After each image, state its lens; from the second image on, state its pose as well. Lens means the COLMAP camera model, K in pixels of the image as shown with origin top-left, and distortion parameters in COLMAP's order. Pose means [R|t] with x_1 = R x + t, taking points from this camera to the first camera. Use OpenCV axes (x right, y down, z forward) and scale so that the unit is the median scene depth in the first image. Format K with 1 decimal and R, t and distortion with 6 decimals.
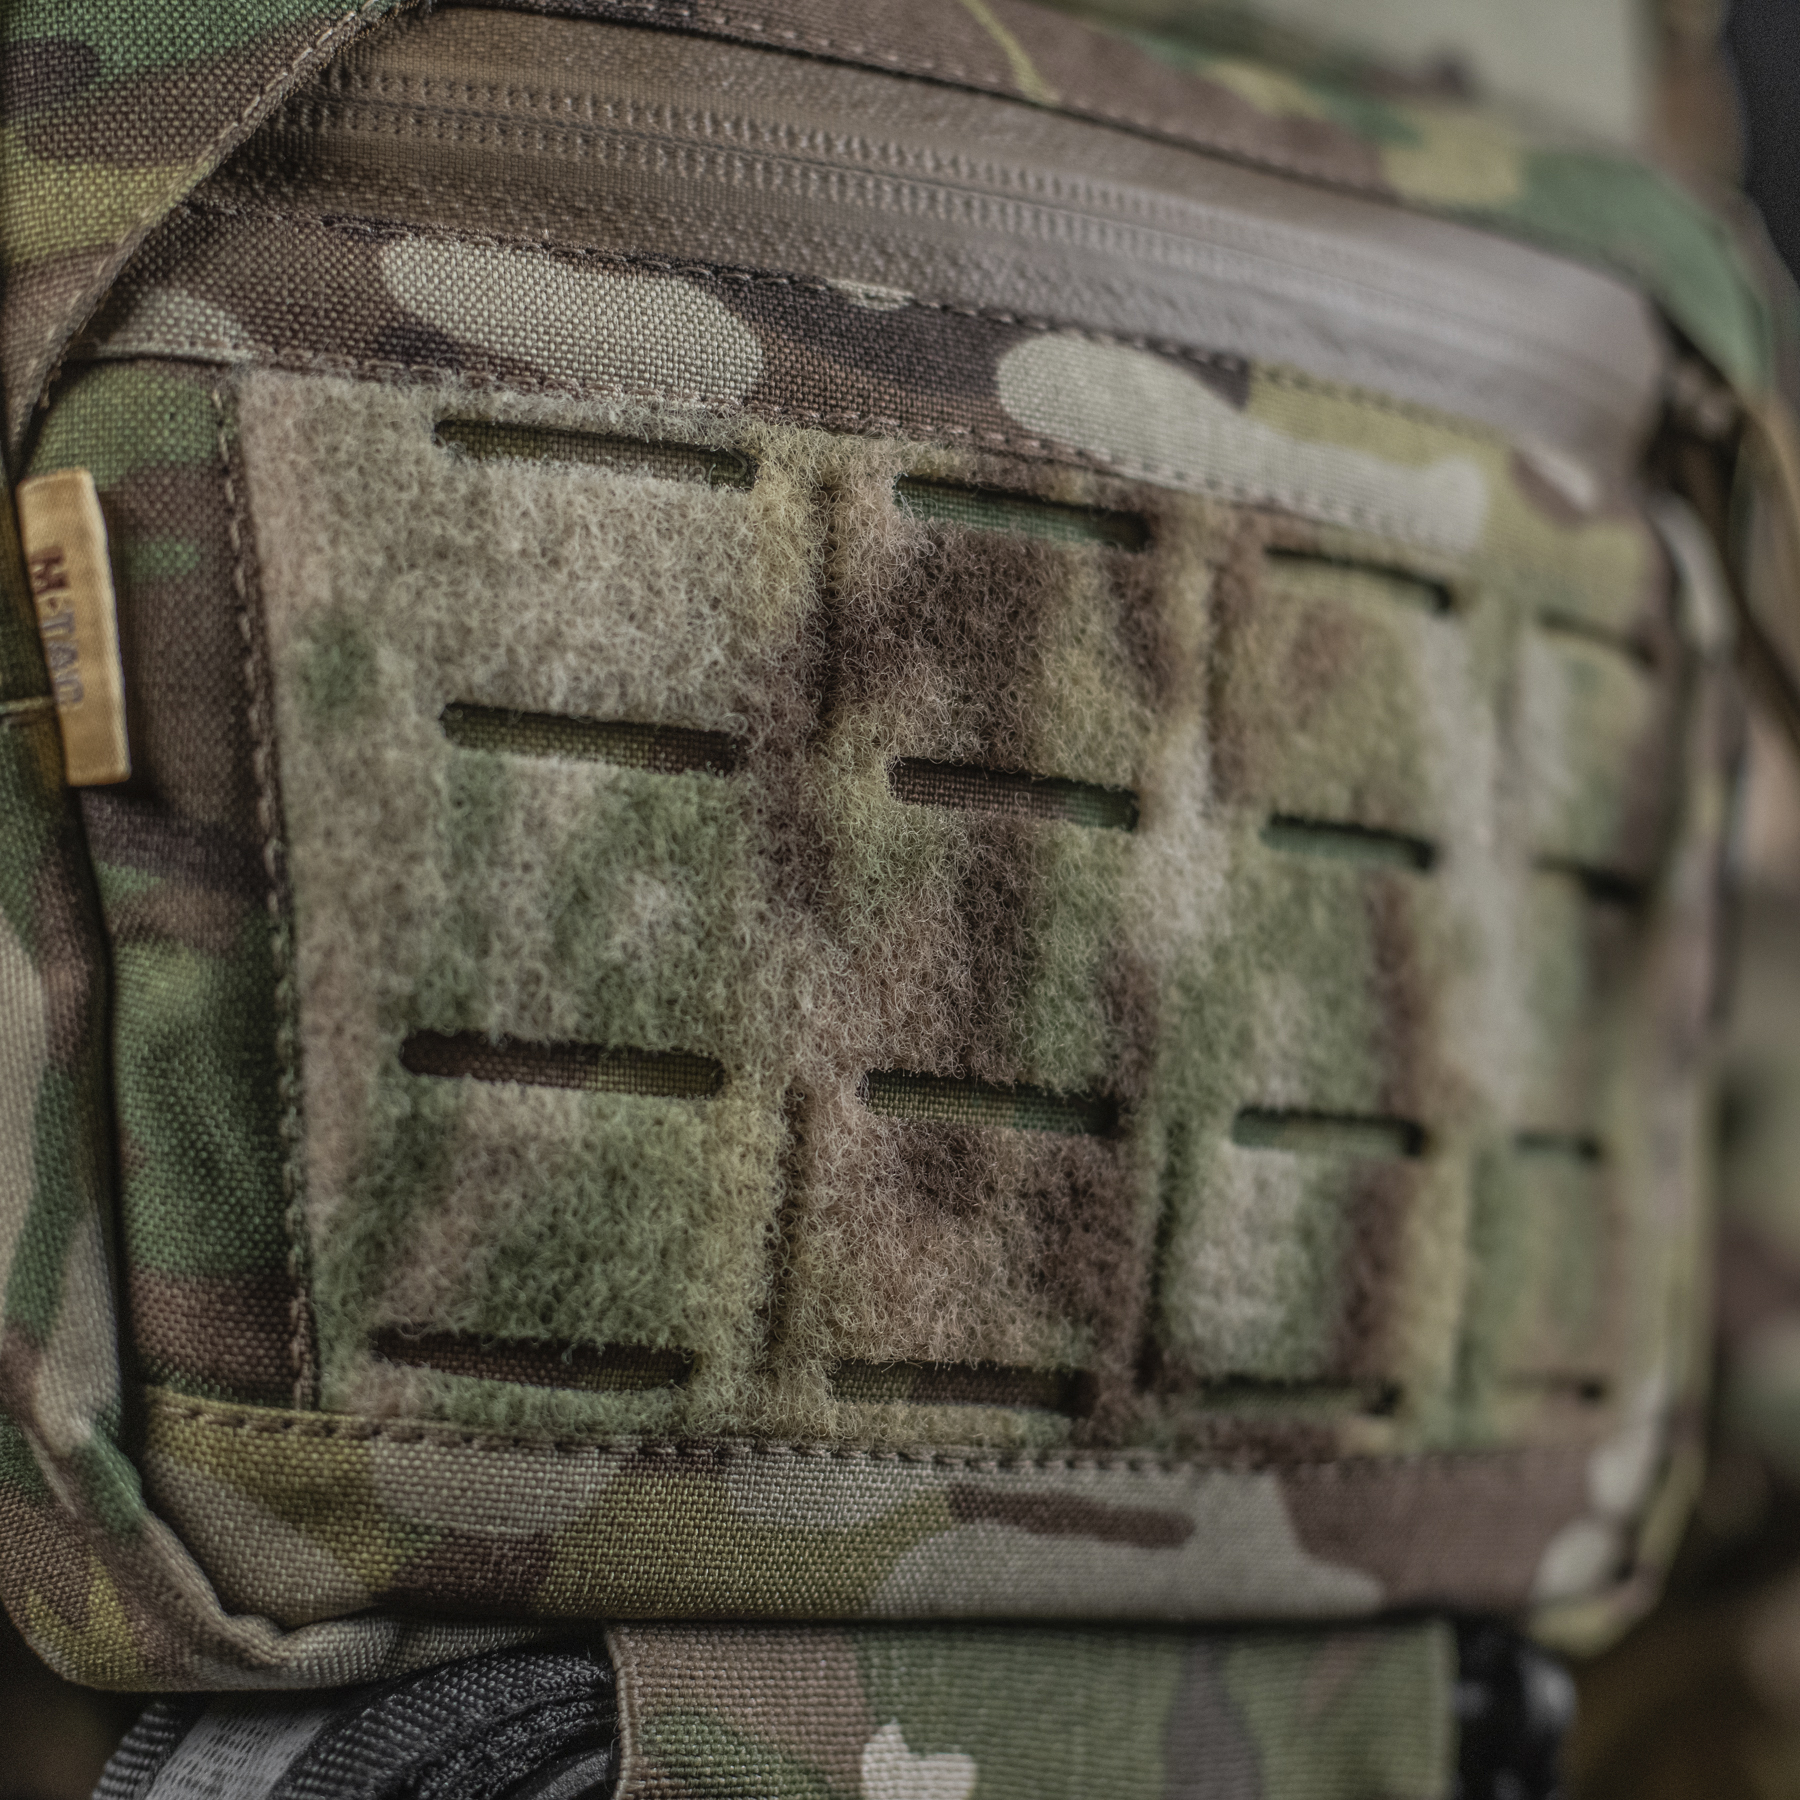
lens RADIAL K [[4435.9, 0, 896.6], [0, 4435.9, 852.6], [0, 0, 1]] dist [-0.114406, -0.239704]
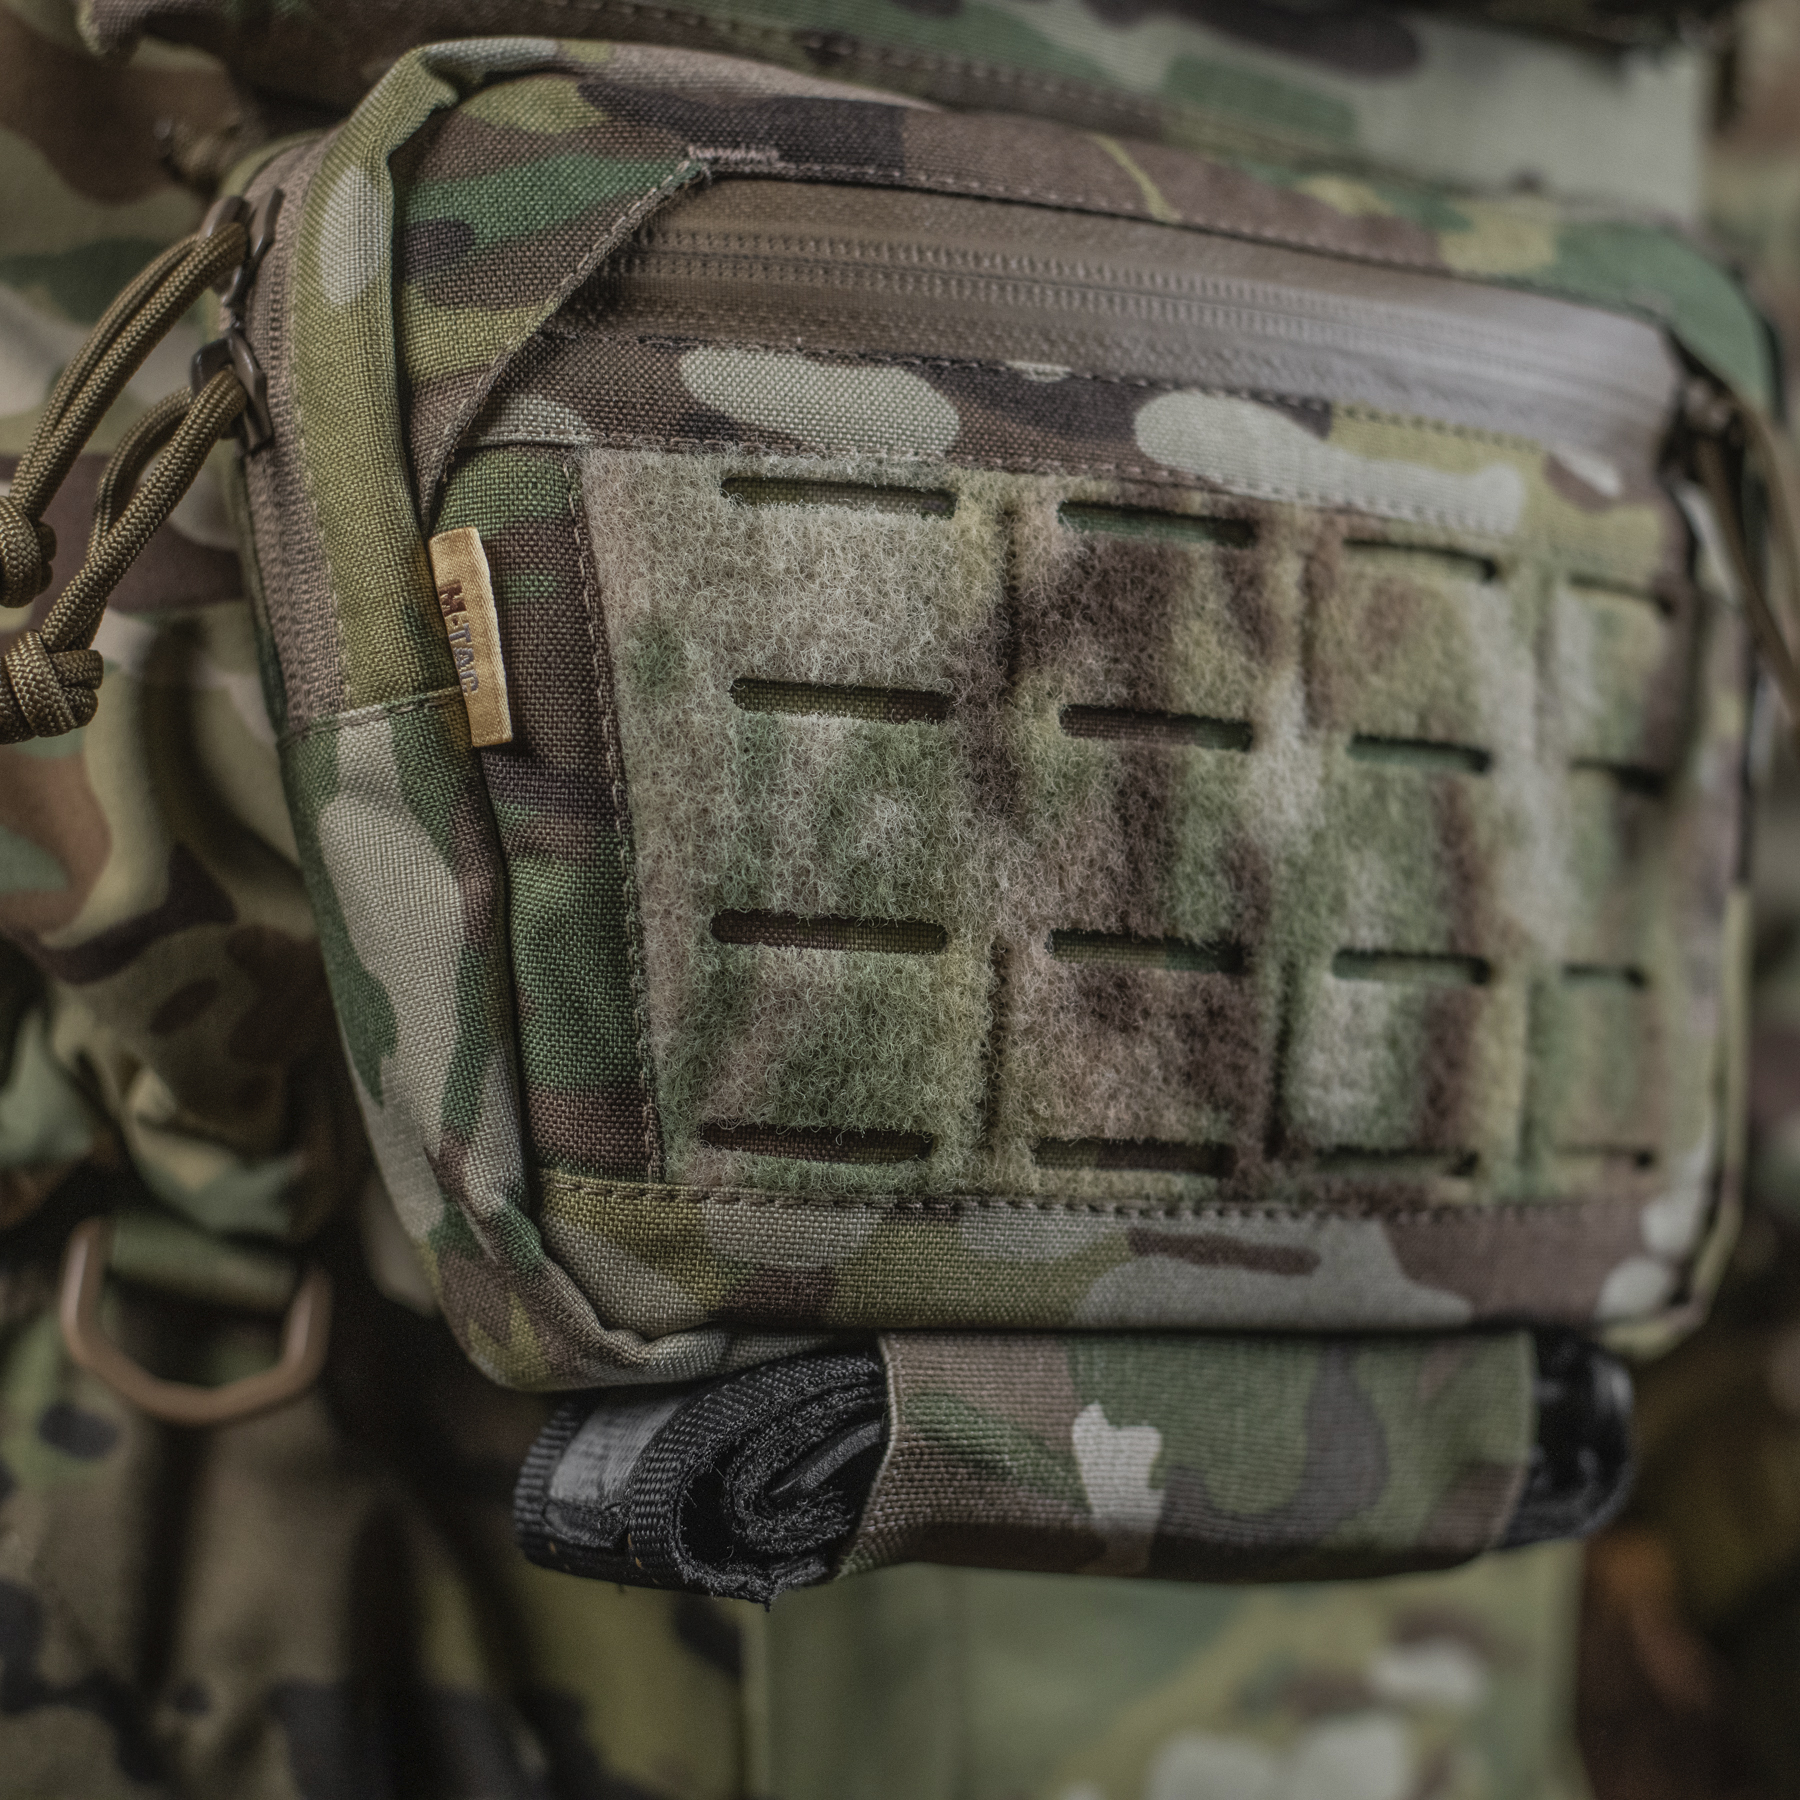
lens RADIAL K [[4015.7, 0, 1031.0], [0, 4015.7, 826.9], [0, 0, 1]] dist [-0.061089, -0.632331]
pose [[0.996046, -0.037473, -0.080543, 0.091209], [0.038232, 0.999238, 0.007898, 0.006582], [0.080186, -0.010947, 0.996720, -0.262408]]
